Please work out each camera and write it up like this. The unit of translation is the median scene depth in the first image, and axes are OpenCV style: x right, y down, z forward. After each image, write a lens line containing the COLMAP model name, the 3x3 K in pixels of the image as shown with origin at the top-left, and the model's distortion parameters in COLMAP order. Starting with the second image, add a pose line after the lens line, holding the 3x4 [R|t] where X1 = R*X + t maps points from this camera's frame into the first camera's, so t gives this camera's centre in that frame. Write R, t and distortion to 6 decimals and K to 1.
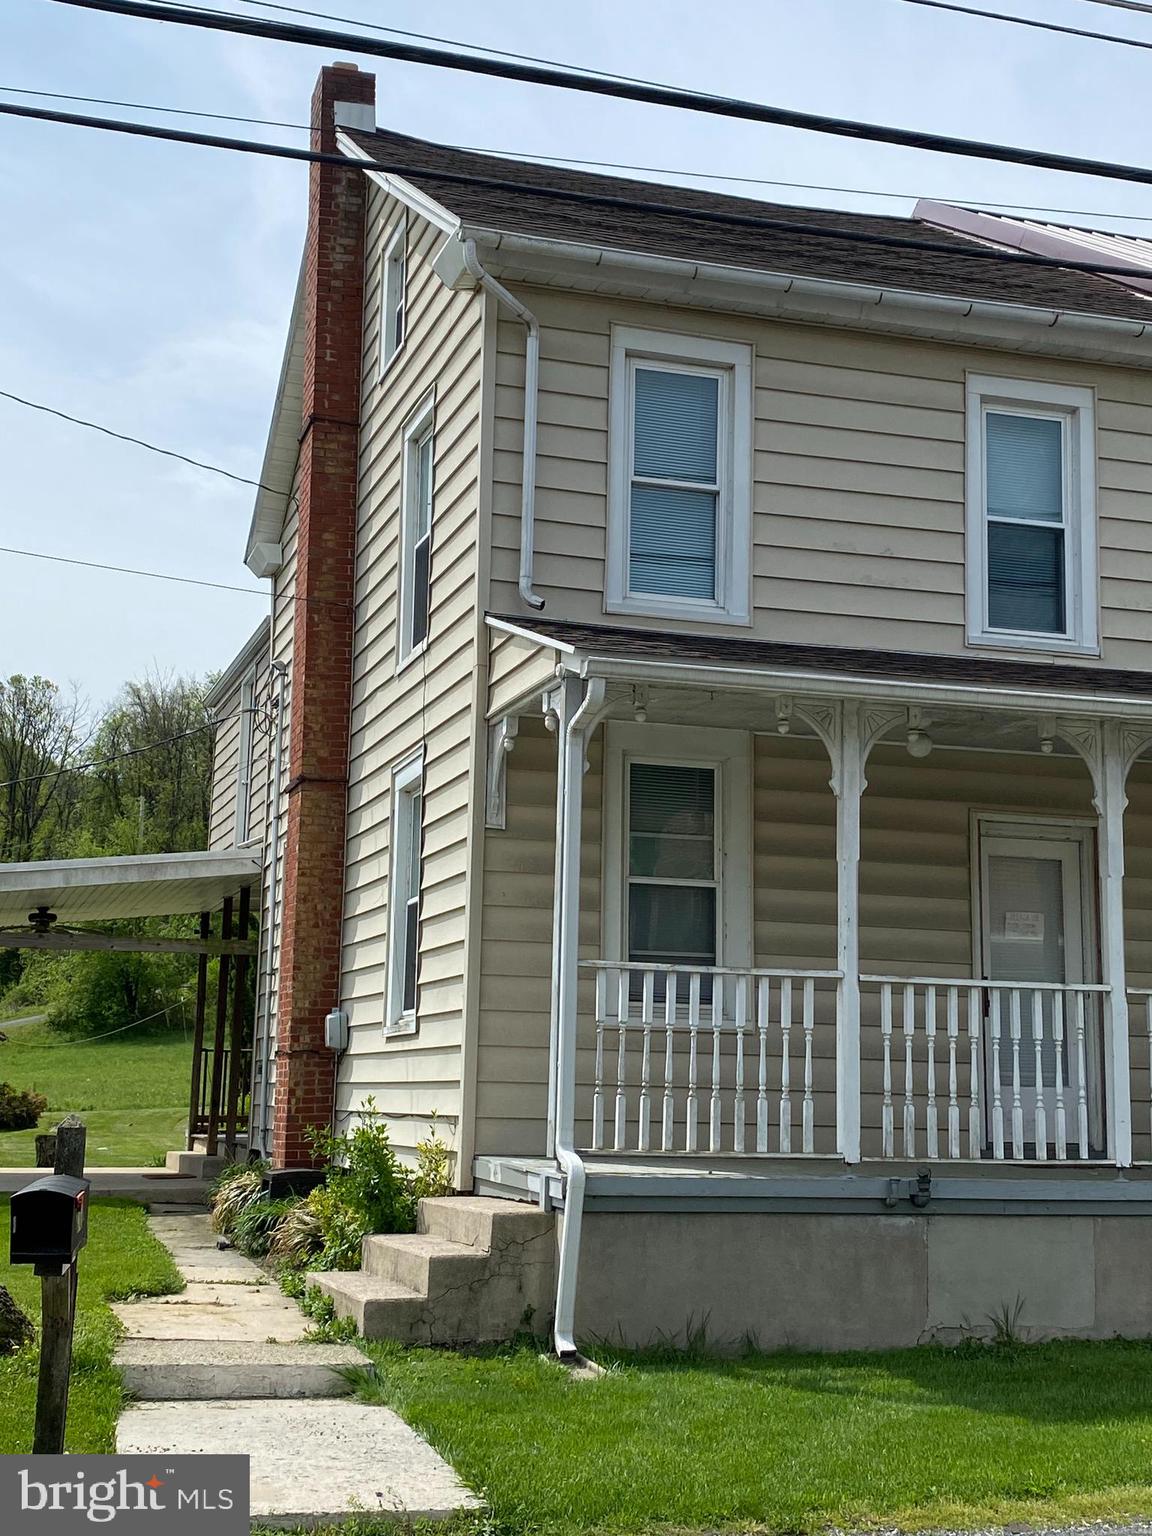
lens RADIAL K [[2025.4, 0, 578.6], [0, 2025.4, 773.8], [0, 0, 1]] dist [0.181095, 0.000000]
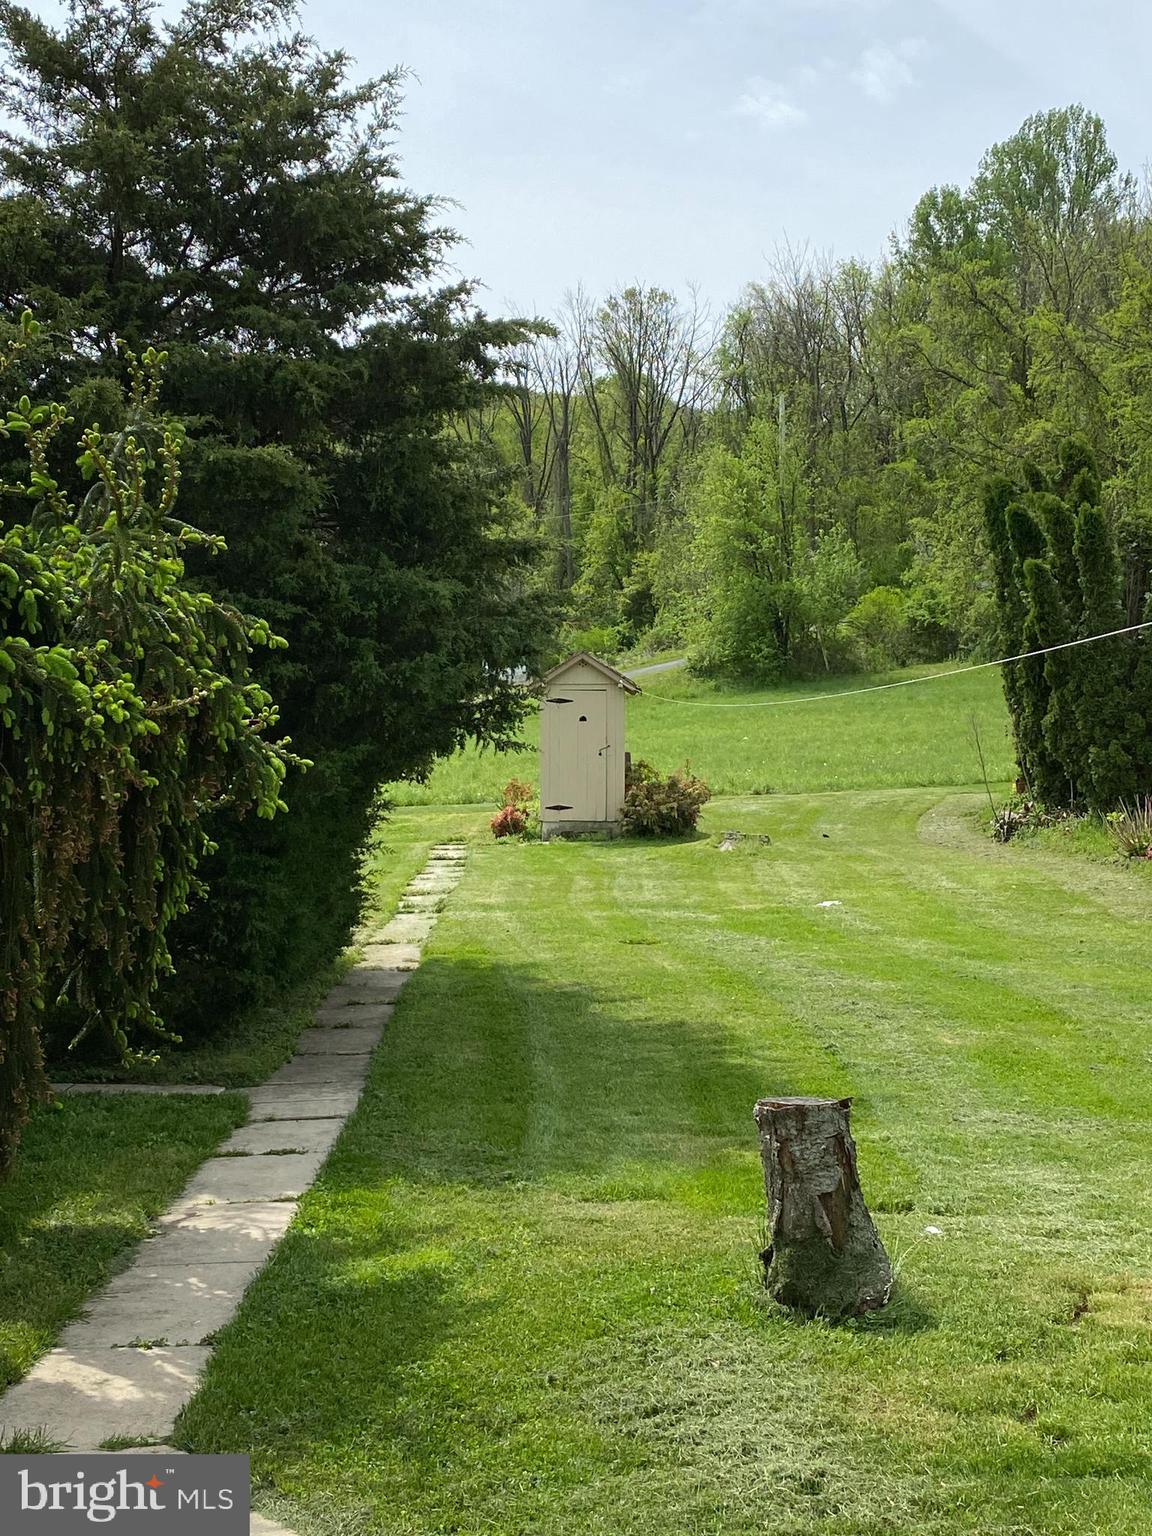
lens RADIAL K [[2025.4, 0, 576.6], [0, 2025.4, 768.4], [0, 0, 1]] dist [0.181095, 0.000000]
pose [[0.954050, -0.013828, -0.299328, -0.051137], [0.064619, 0.984925, 0.160459, 0.023932], [0.292597, -0.172429, 0.940561, 0.187998]]
